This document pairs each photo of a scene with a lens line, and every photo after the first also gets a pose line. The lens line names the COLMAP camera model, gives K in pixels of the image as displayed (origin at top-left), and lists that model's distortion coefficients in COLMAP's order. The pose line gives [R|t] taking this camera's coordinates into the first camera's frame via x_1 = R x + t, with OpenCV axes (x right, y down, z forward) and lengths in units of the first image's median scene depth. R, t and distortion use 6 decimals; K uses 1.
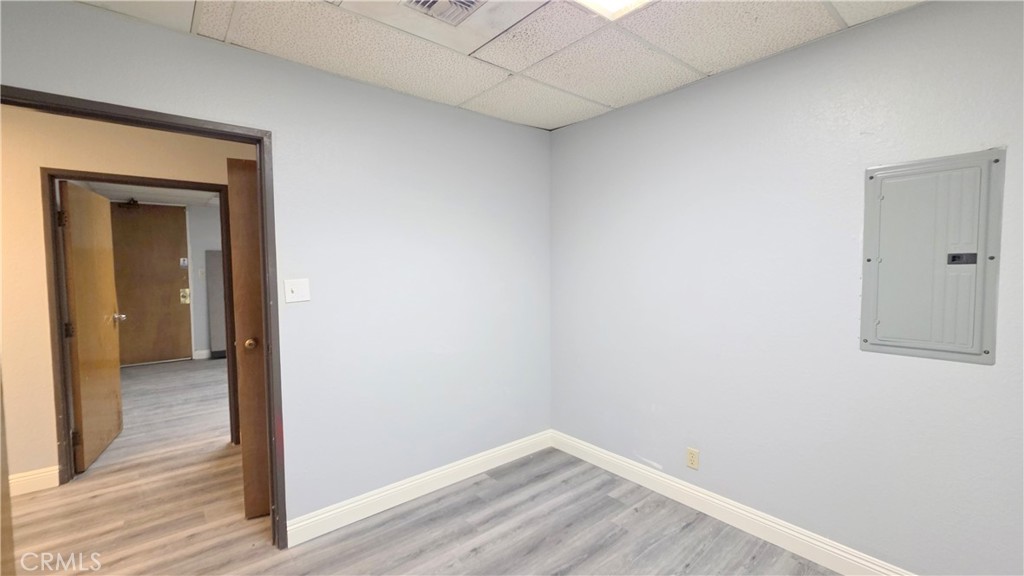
lens RADIAL K [[424.6, 0, 506.0], [0, 424.6, 291.3], [0, 0, 1]] dist [0.000678, 0.000120]
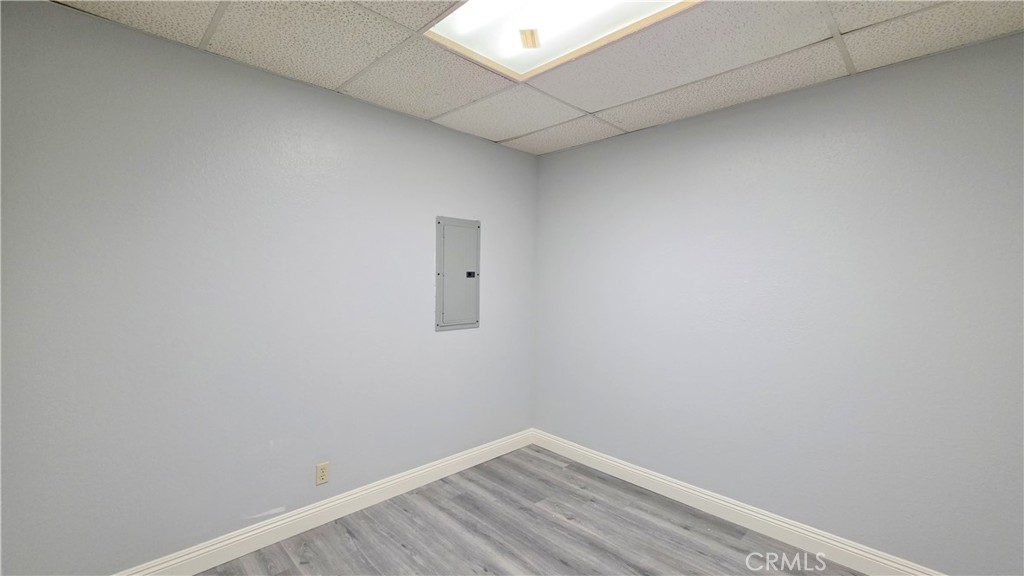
lens RADIAL K [[424.6, 0, 506.0], [0, 424.6, 291.3], [0, 0, 1]] dist [0.000678, 0.000120]
pose [[-0.079852, -0.030420, 0.996342, -0.877291], [0.038303, 0.998702, 0.033561, -0.061788], [-0.996070, 0.040843, -0.078584, 1.024907]]
